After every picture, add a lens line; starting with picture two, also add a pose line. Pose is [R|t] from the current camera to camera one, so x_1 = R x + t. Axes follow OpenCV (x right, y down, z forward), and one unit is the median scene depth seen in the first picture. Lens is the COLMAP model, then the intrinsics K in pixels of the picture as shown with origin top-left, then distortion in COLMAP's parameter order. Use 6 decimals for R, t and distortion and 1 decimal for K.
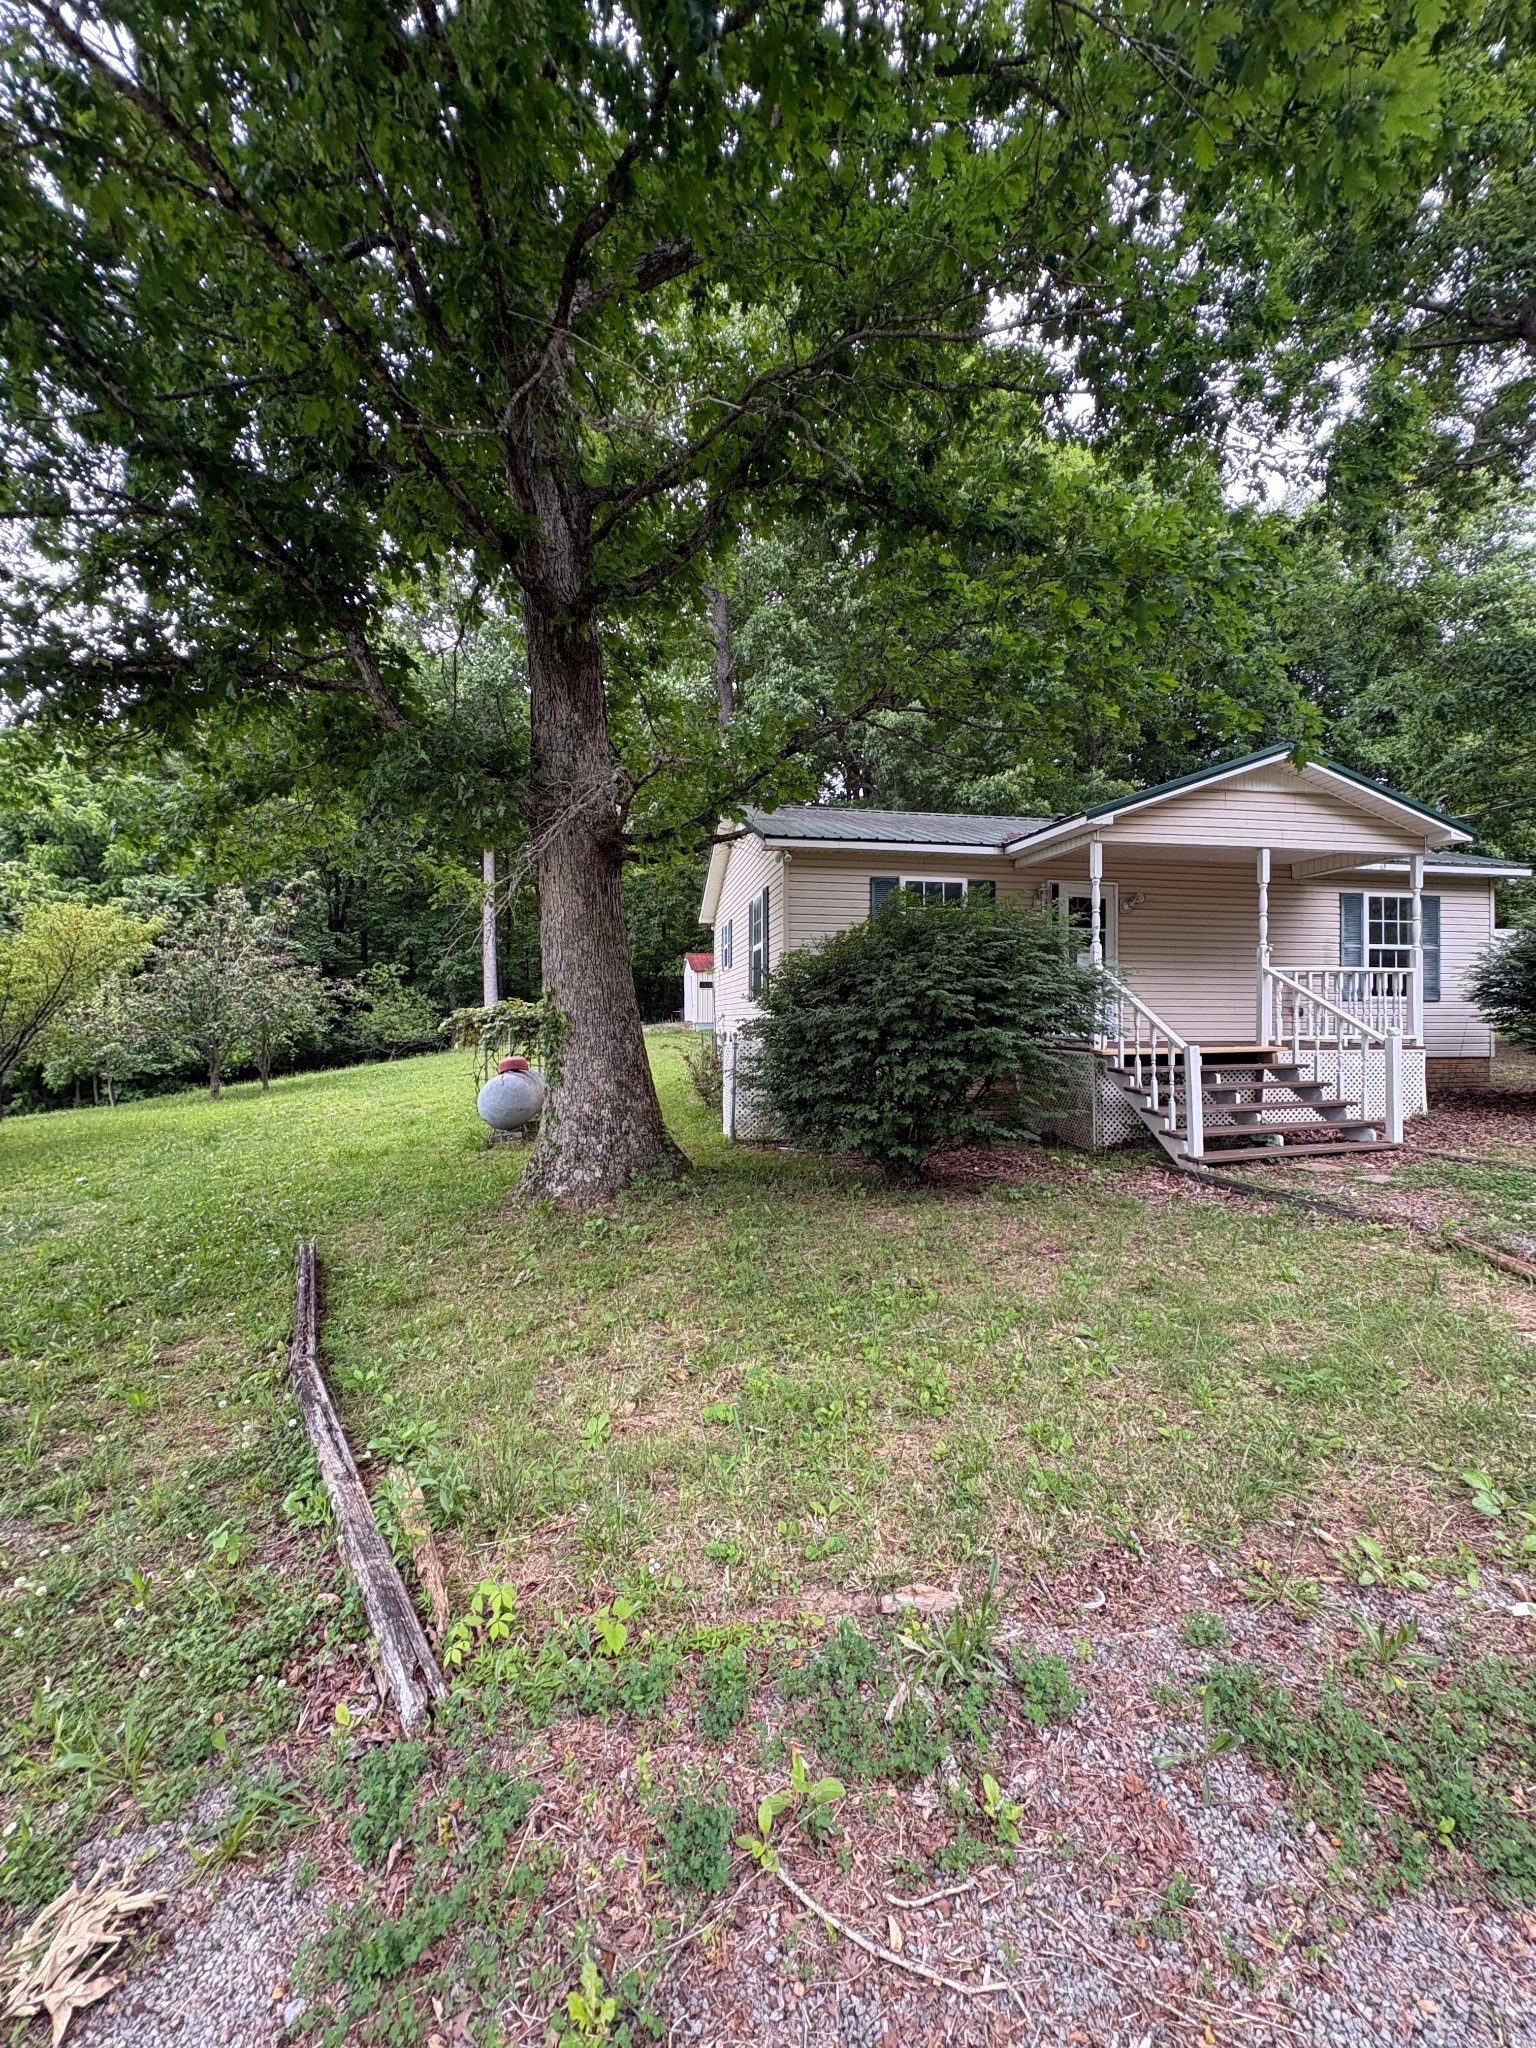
lens RADIAL K [[813.0, 0, 768.0], [0, 813.0, 1024.0], [0, 0, 1]] dist [0.000135, -0.000151]
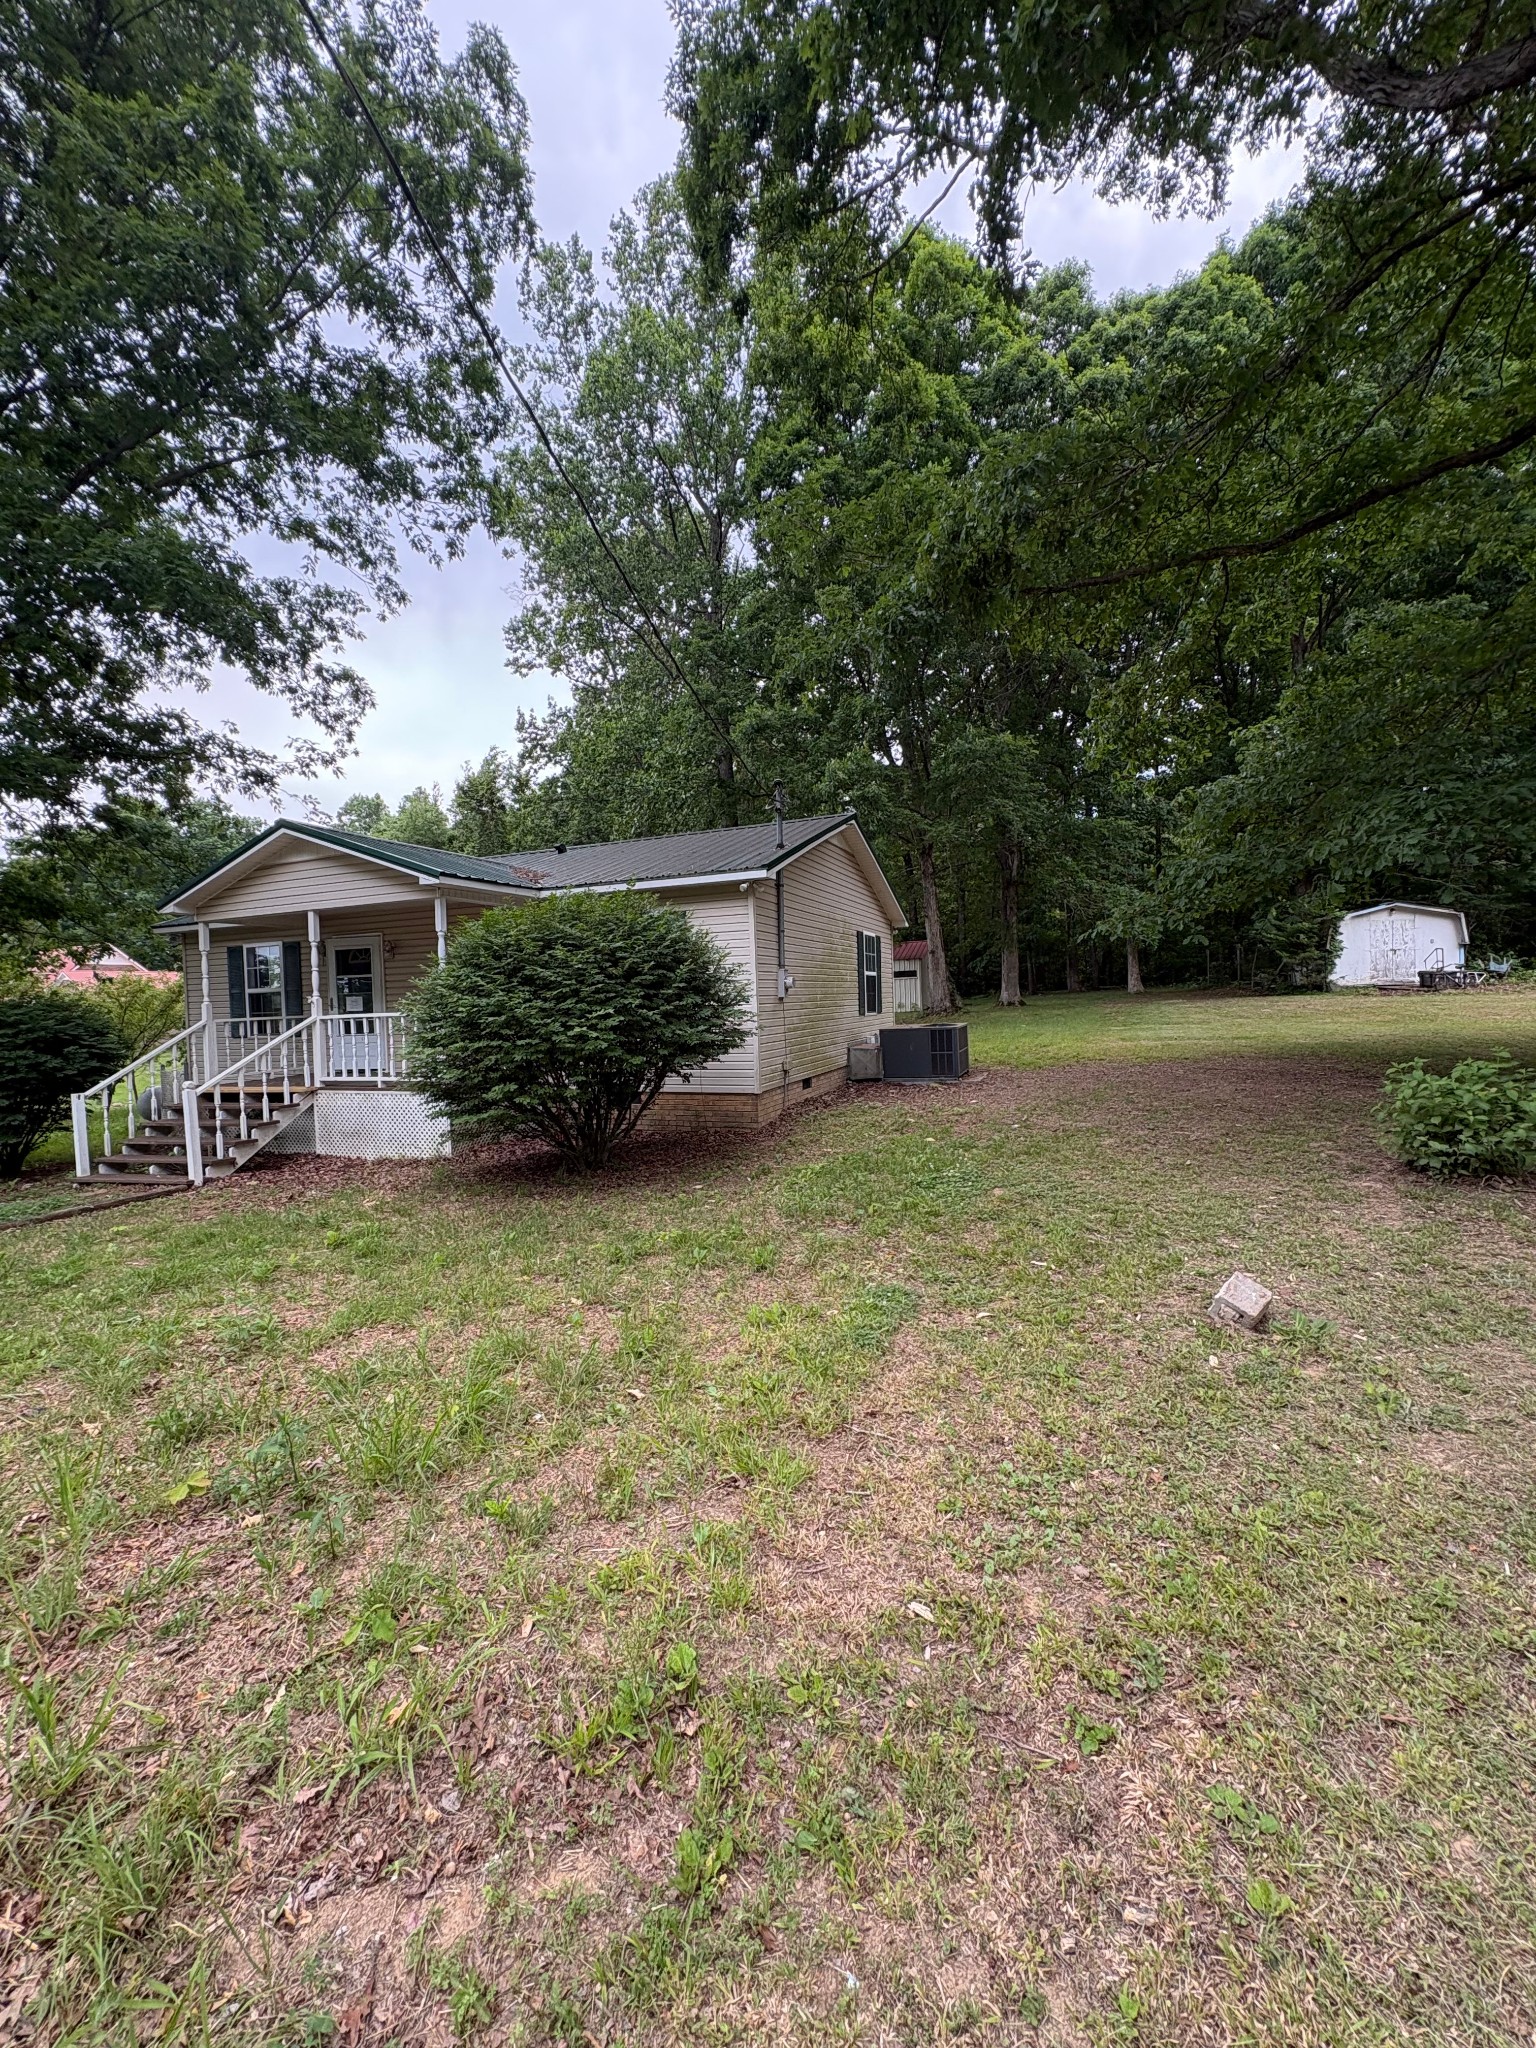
lens RADIAL K [[813.0, 0, 768.0], [0, 813.0, 1024.0], [0, 0, 1]] dist [0.000135, -0.000151]
pose [[0.848145, -0.011613, -0.529637, 1.571424], [0.030317, 0.999185, 0.026640, -0.063770], [0.528896, -0.038652, 0.847806, 0.335866]]
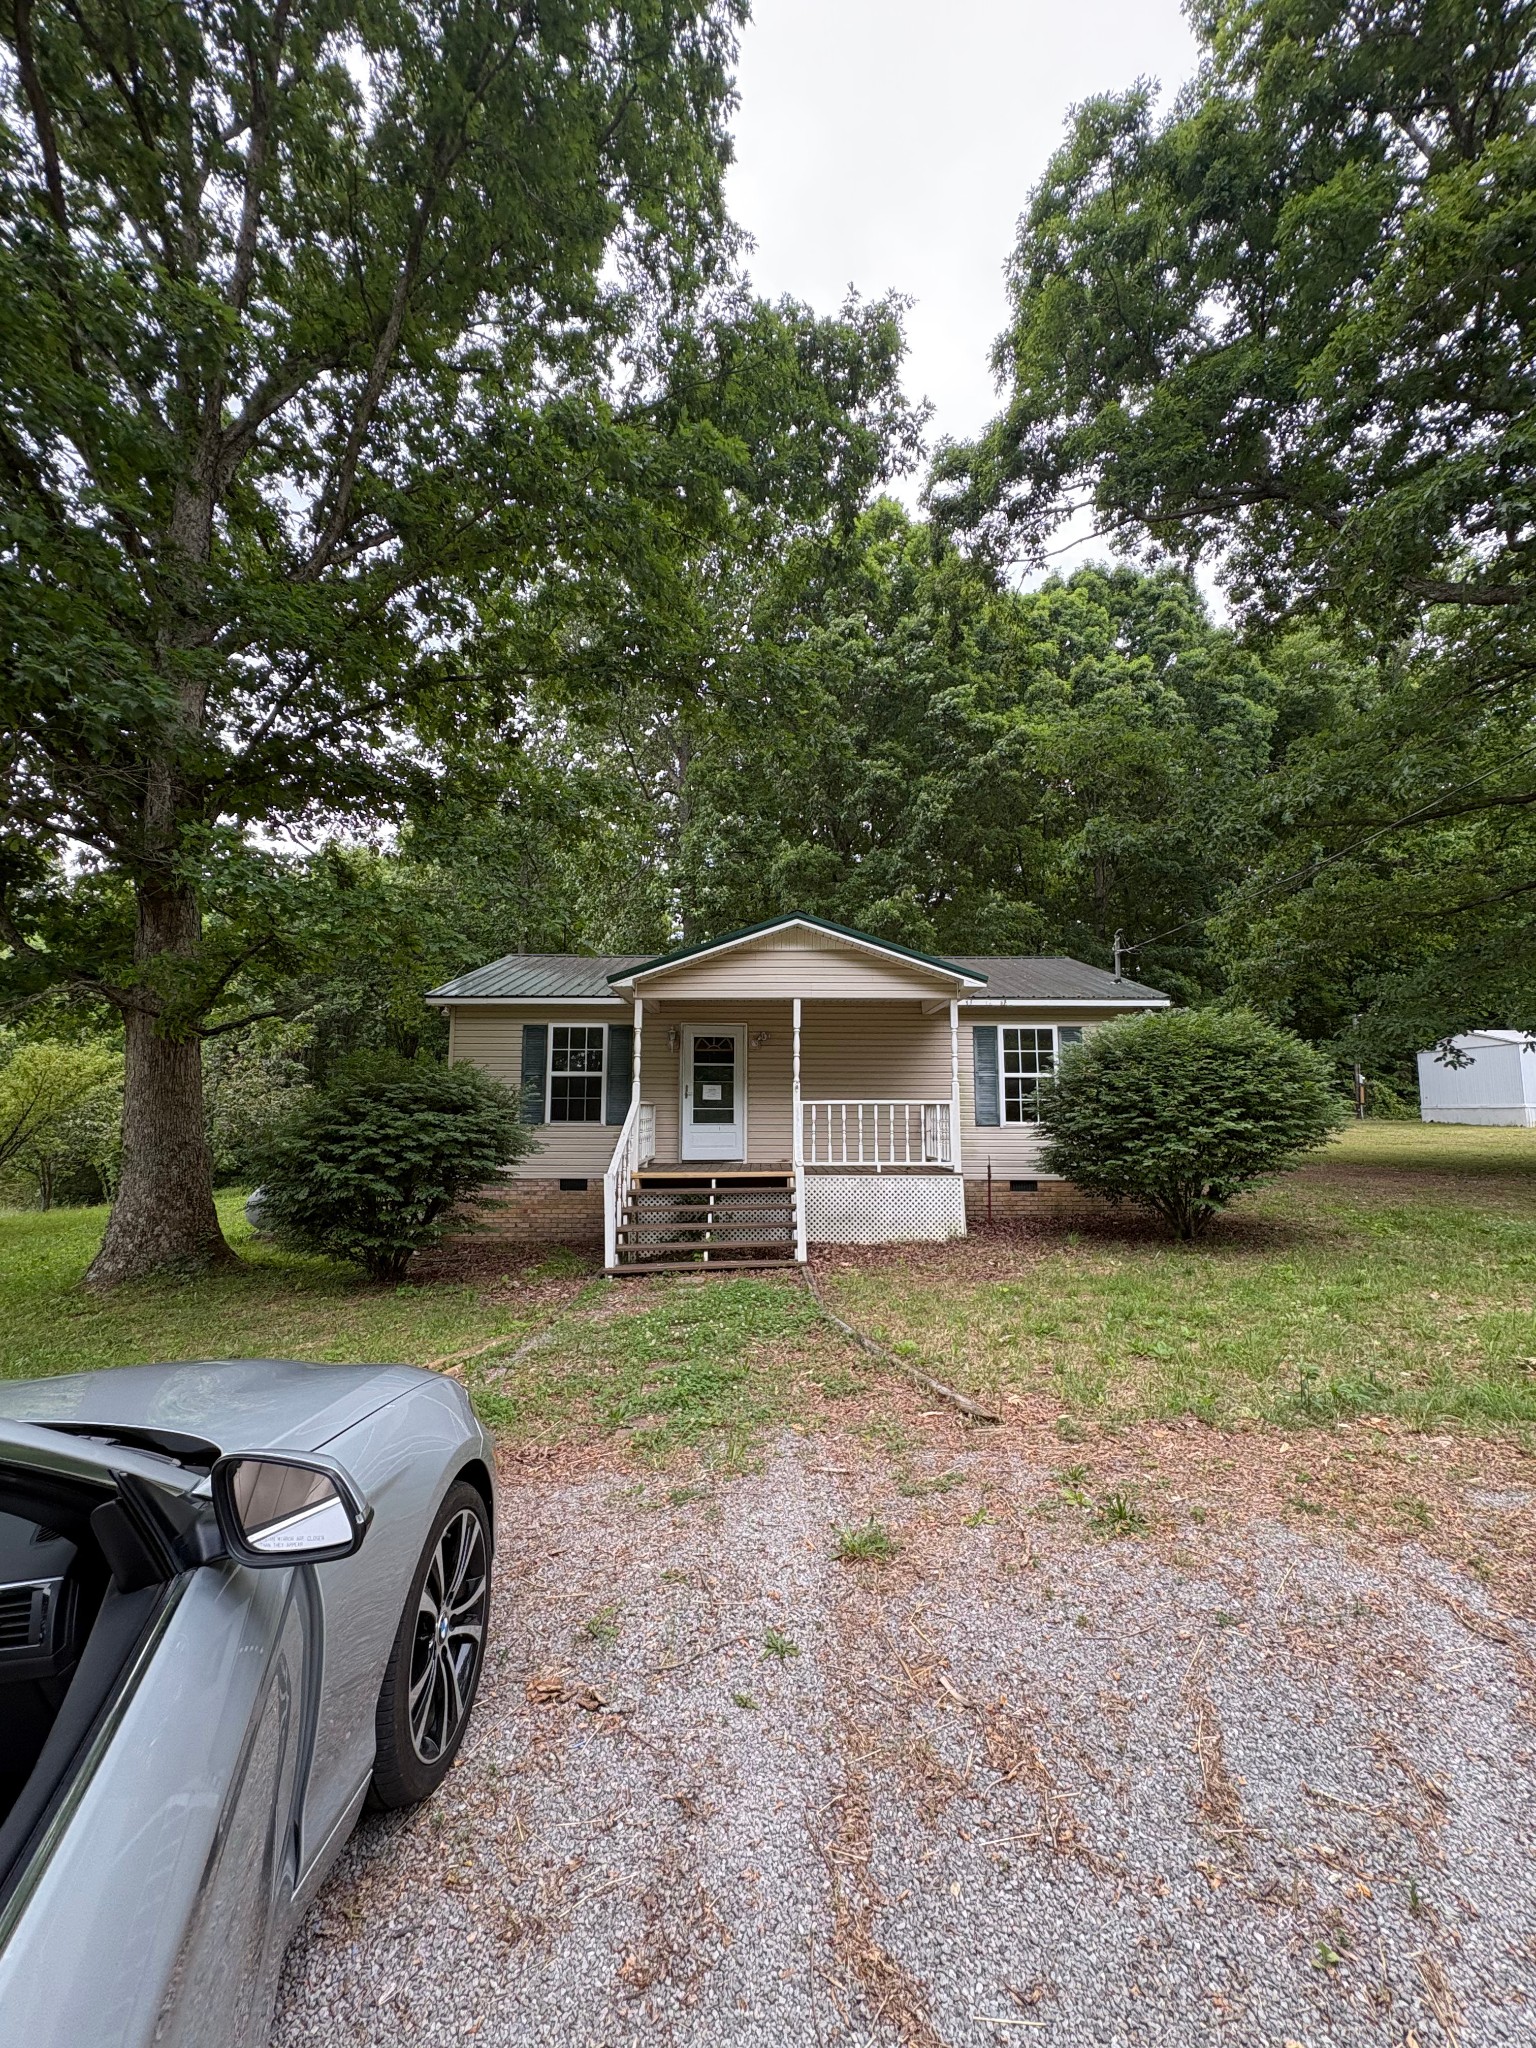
lens RADIAL K [[813.0, 0, 768.0], [0, 813.0, 1024.0], [0, 0, 1]] dist [0.000135, -0.000151]
pose [[0.985159, -0.019836, -0.170494, 0.690951], [-0.001705, 0.992120, -0.125281, -0.030850], [0.171636, 0.123712, 0.977362, -0.123298]]
